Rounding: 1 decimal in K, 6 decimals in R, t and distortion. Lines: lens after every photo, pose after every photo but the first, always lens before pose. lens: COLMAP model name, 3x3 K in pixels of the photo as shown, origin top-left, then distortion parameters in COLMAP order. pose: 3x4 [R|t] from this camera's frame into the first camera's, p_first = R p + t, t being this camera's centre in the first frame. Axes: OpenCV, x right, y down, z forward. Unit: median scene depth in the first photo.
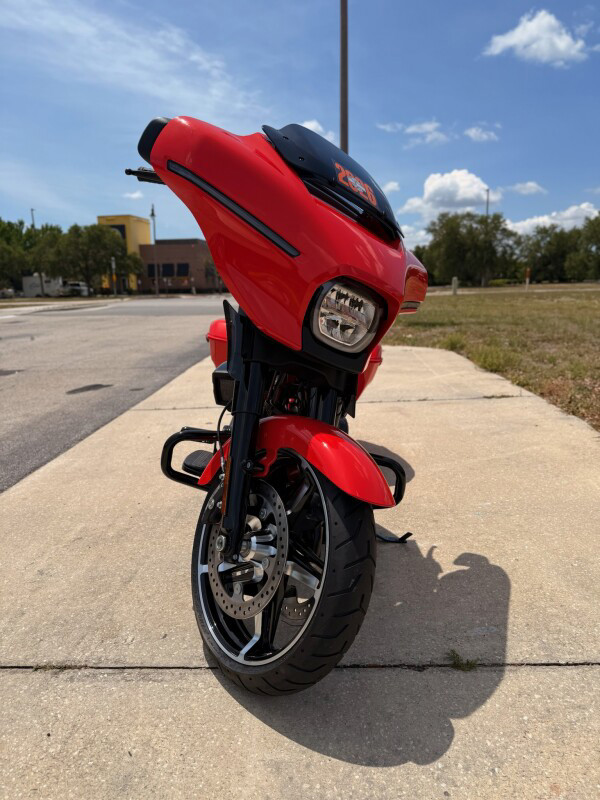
lens RADIAL K [[570.7, 0, 298.1], [0, 570.7, 399.0], [0, 0, 1]] dist [0.008610, -0.005610]
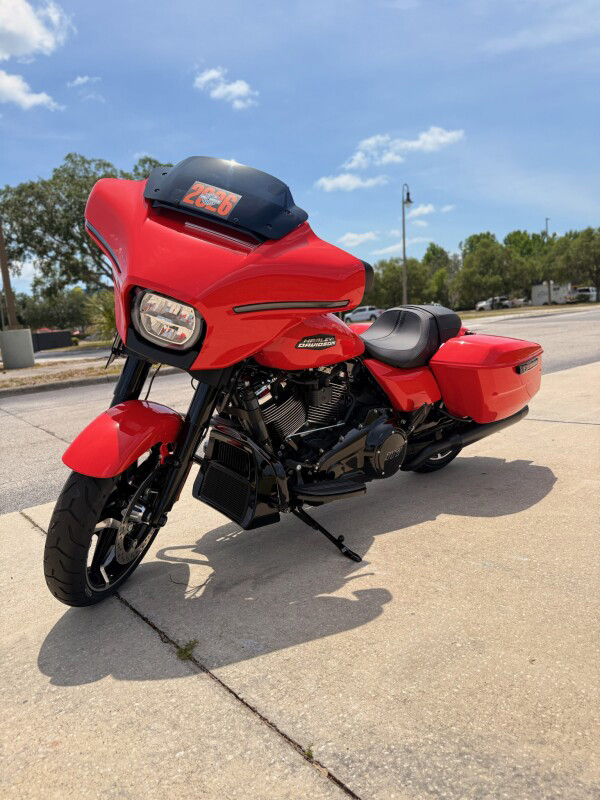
lens RADIAL K [[570.7, 0, 300.7], [0, 570.7, 399.3], [0, 0, 1]] dist [0.008610, -0.005610]
pose [[0.659322, 0.076430, -0.747966, 0.868210], [-0.085888, 0.995964, 0.026062, -0.027225], [0.746939, 0.047058, 0.663225, 0.337821]]
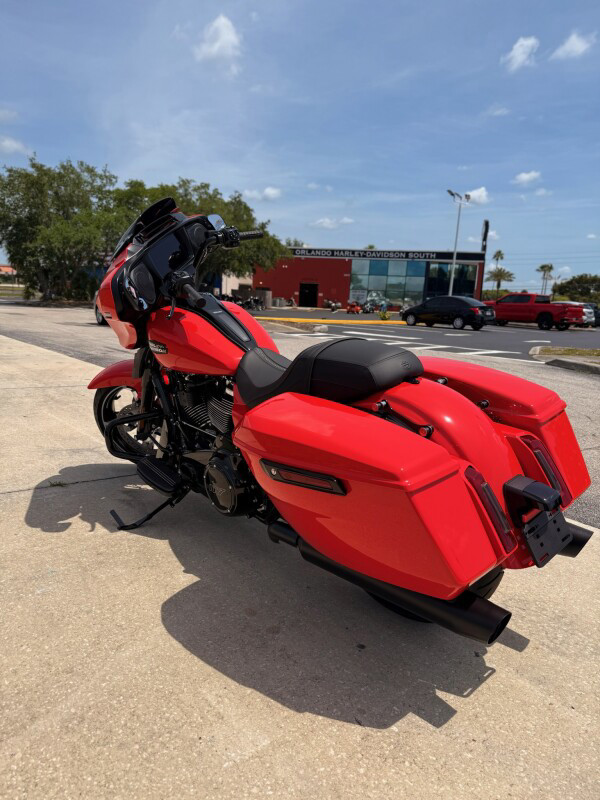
lens RADIAL K [[570.7, 0, 293.7], [0, 570.7, 399.6], [0, 0, 1]] dist [0.008610, -0.005610]
pose [[-0.758884, 0.108837, -0.642067, 0.676459], [-0.155966, 0.926867, 0.341456, -0.457428], [0.632274, 0.359266, -0.686409, 2.072562]]
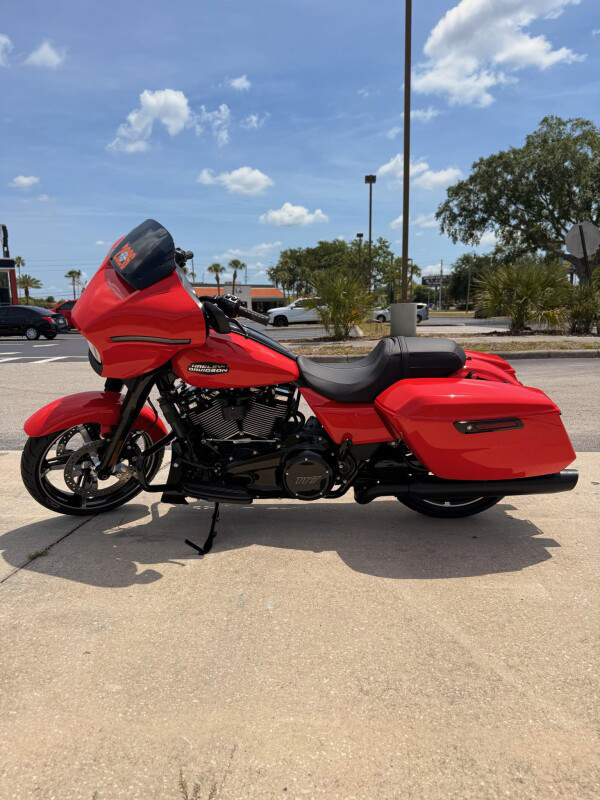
lens RADIAL K [[570.7, 0, 303.2], [0, 570.7, 403.1], [0, 0, 1]] dist [0.008610, -0.005610]
pose [[-0.060117, 0.190265, -0.979890, 1.313414], [-0.183623, 0.962805, 0.198213, -0.312361], [0.981157, 0.191846, -0.022944, 1.275285]]
